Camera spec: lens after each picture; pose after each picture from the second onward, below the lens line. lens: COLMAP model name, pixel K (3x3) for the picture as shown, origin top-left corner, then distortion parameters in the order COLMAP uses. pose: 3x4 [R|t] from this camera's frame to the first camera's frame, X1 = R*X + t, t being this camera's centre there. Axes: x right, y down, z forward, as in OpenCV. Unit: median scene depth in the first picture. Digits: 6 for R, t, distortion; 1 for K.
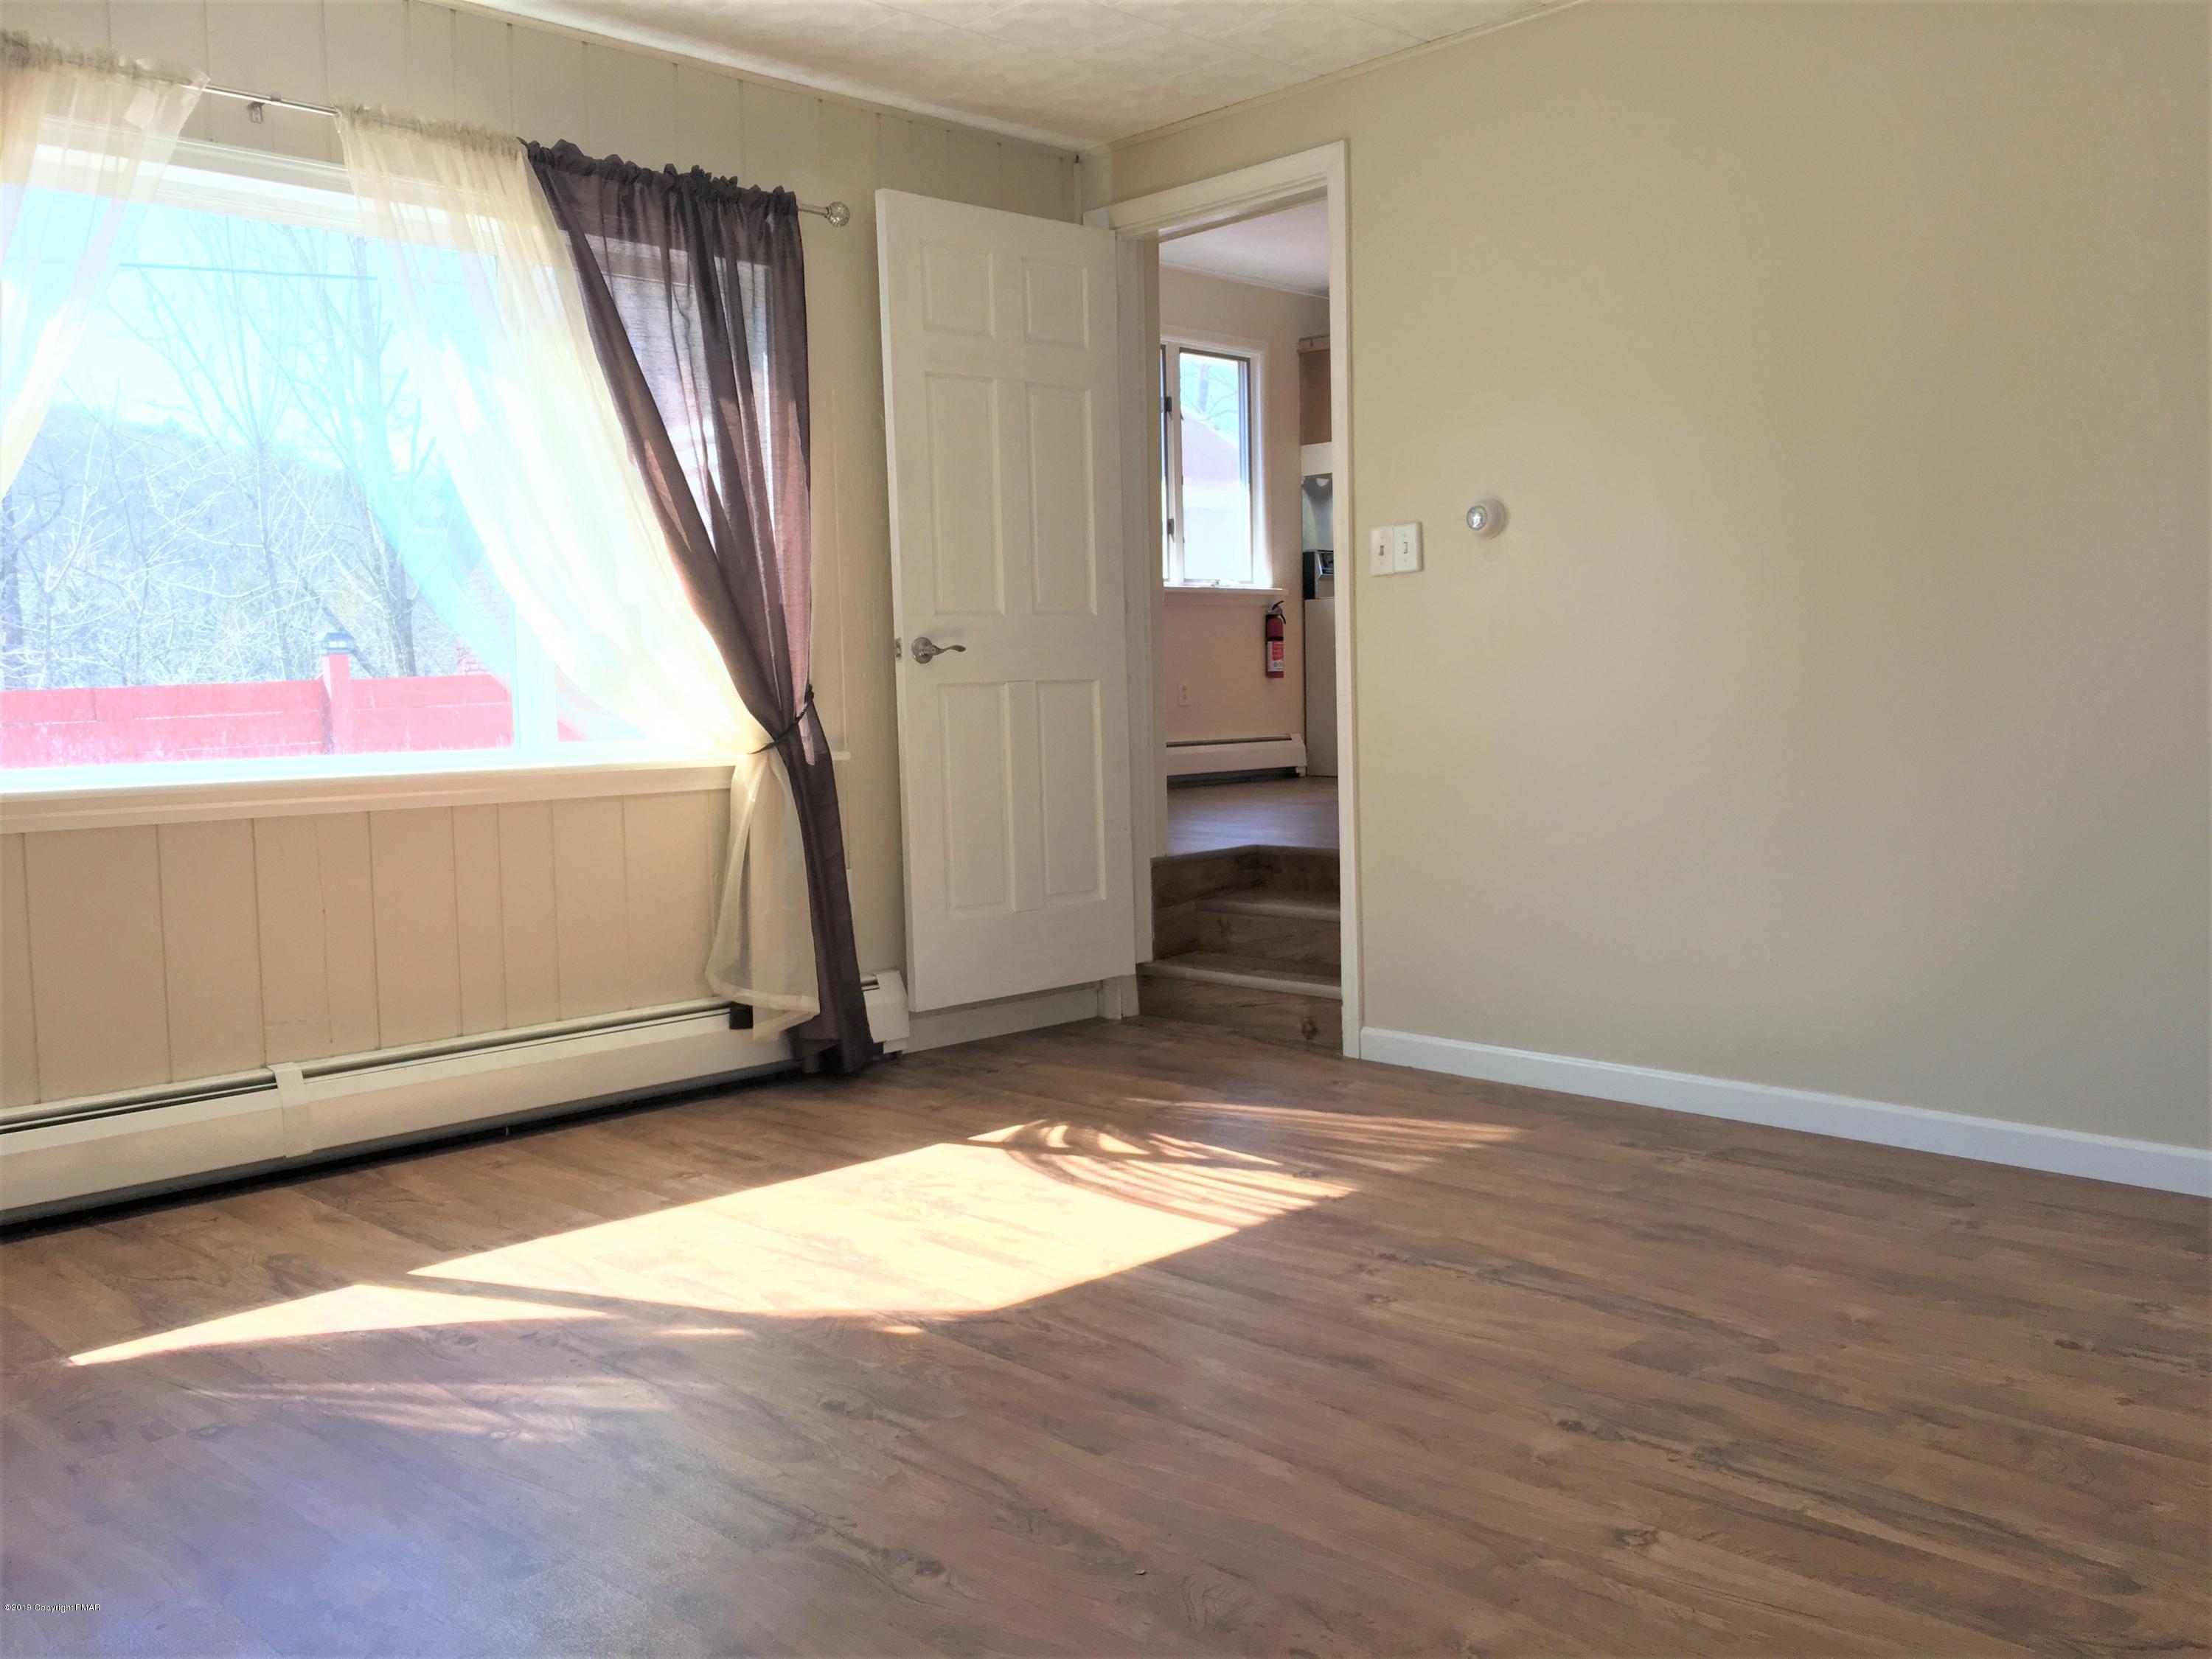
lens RADIAL K [[1892.7, 0, 1108.3], [0, 1892.7, 829.5], [0, 0, 1]] dist [0.062929, -0.074916]
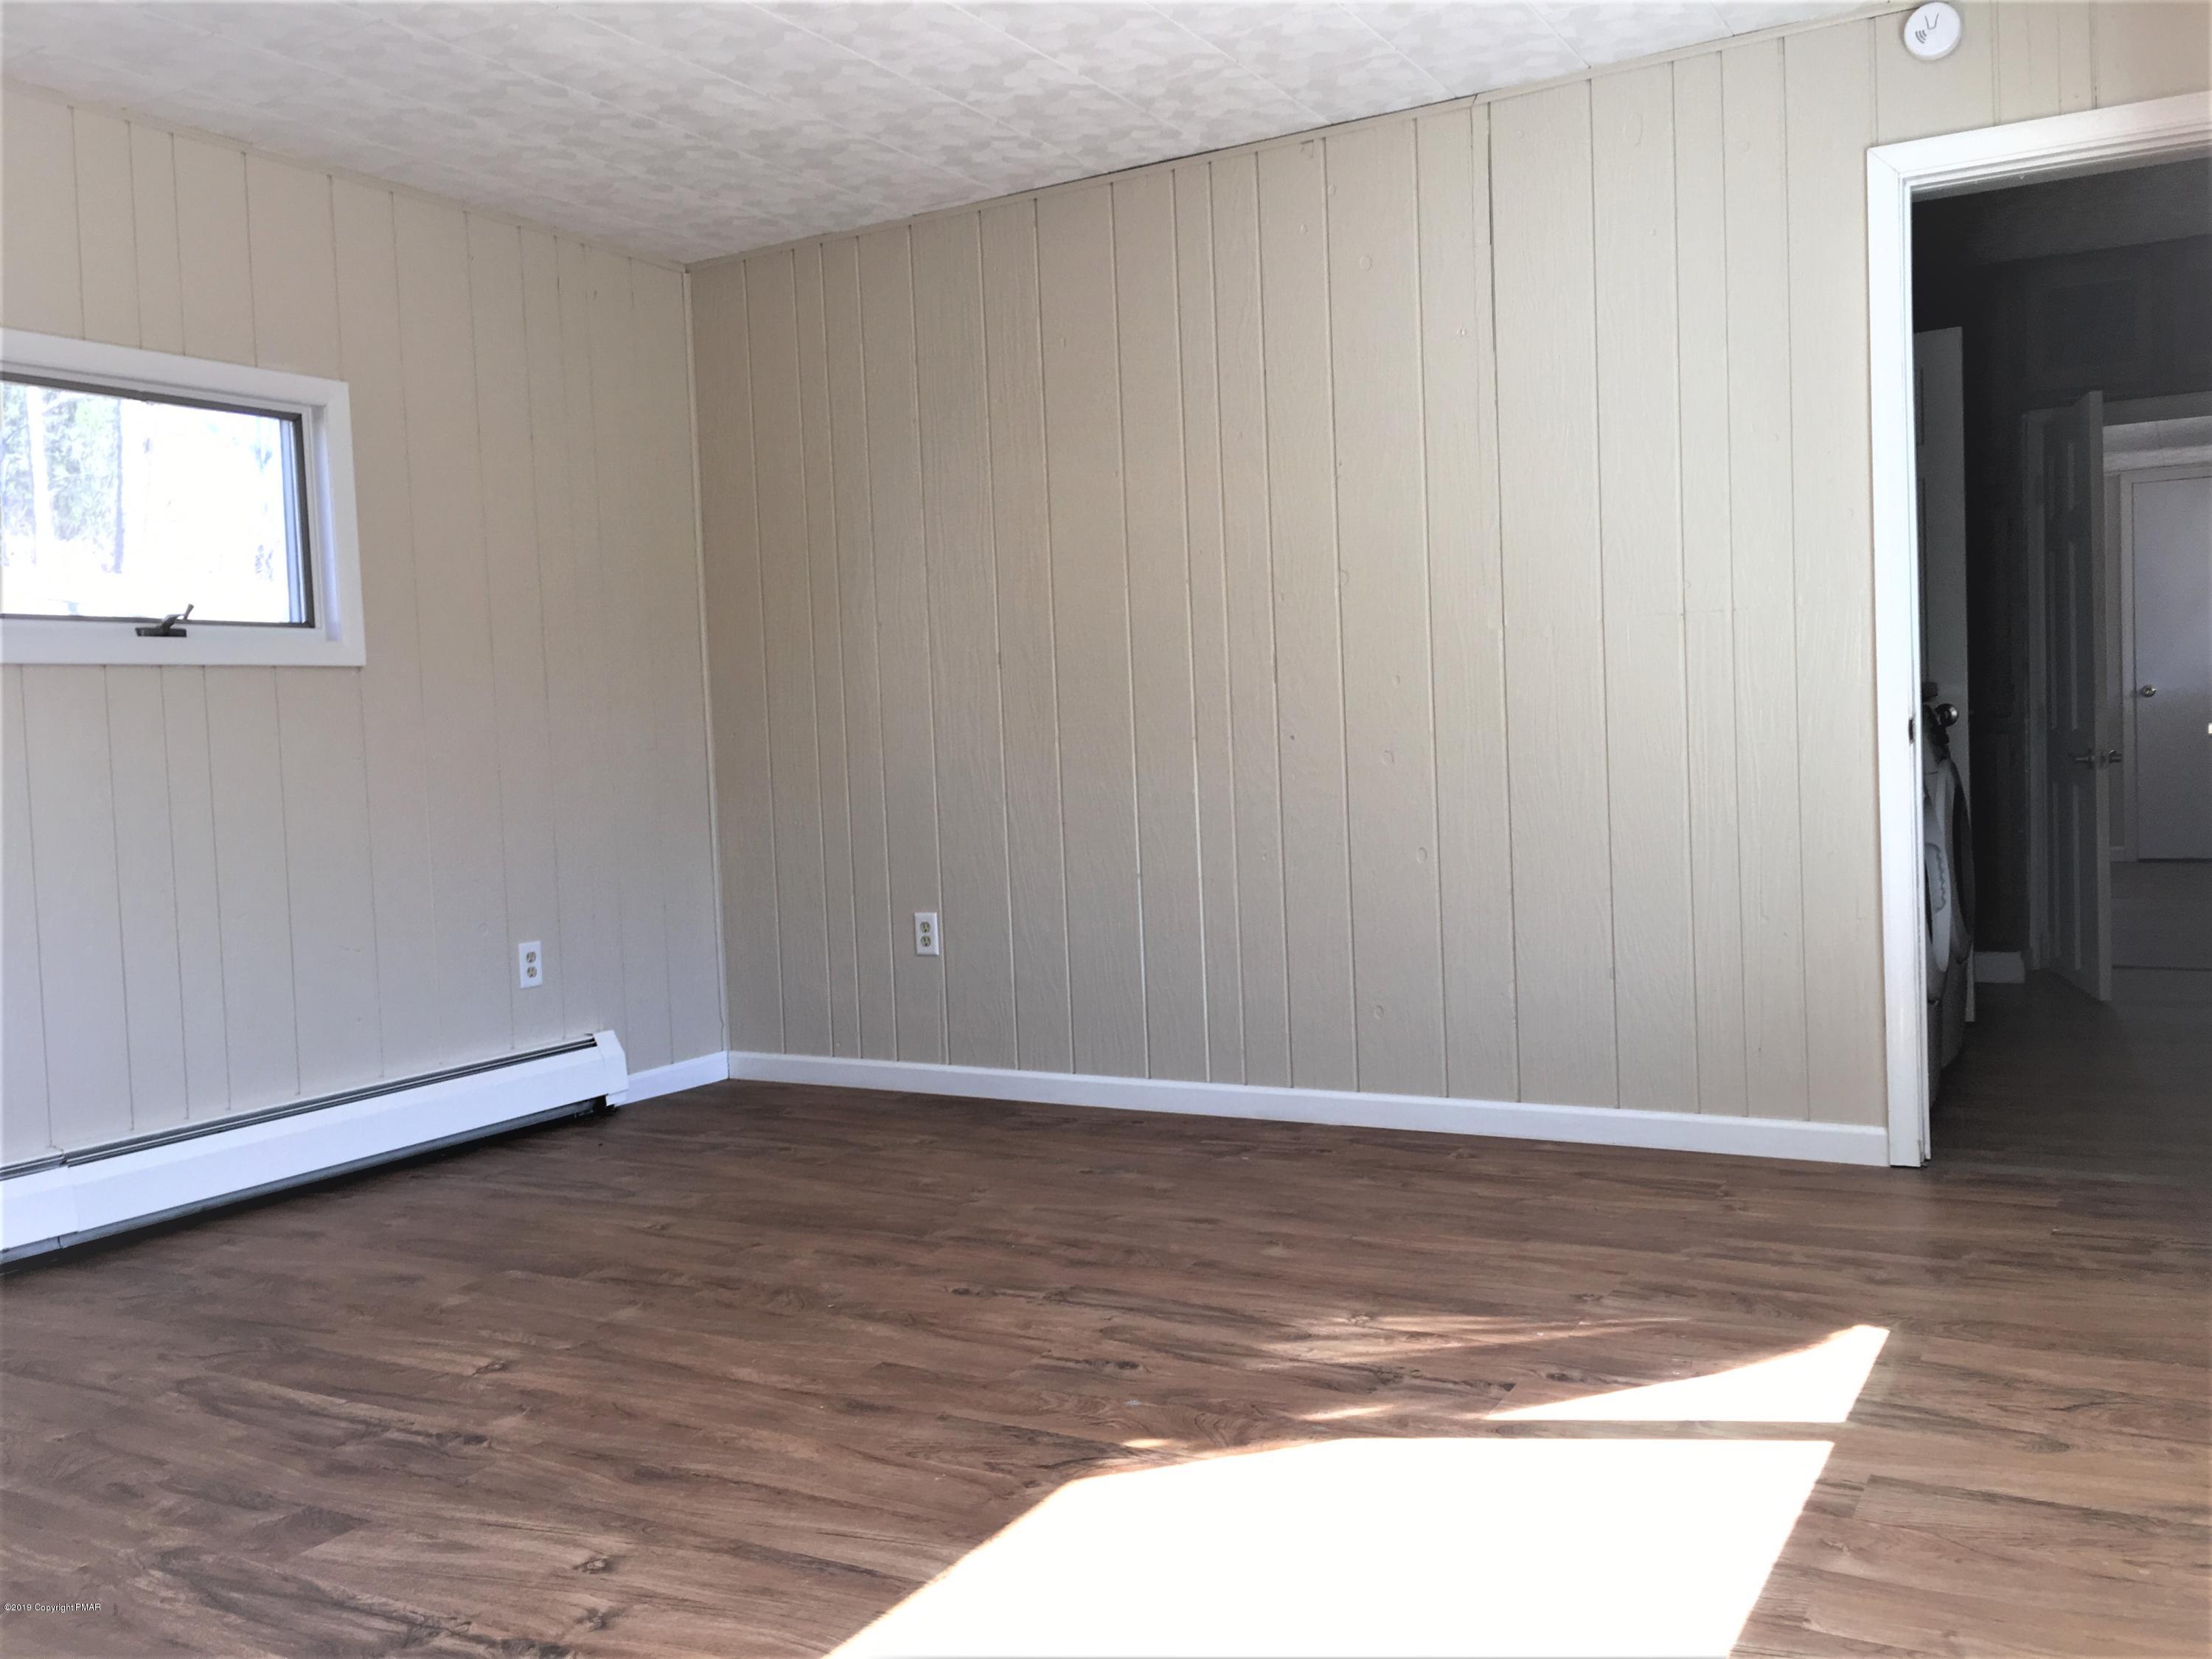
lens RADIAL K [[1892.7, 0, 1116.0], [0, 1892.7, 823.1], [0, 0, 1]] dist [0.062929, -0.074916]
pose [[-0.964123, 0.074371, -0.254826, 0.128934], [0.041044, 0.990173, 0.133691, -0.174288], [0.262265, 0.118435, -0.957700, 2.005156]]
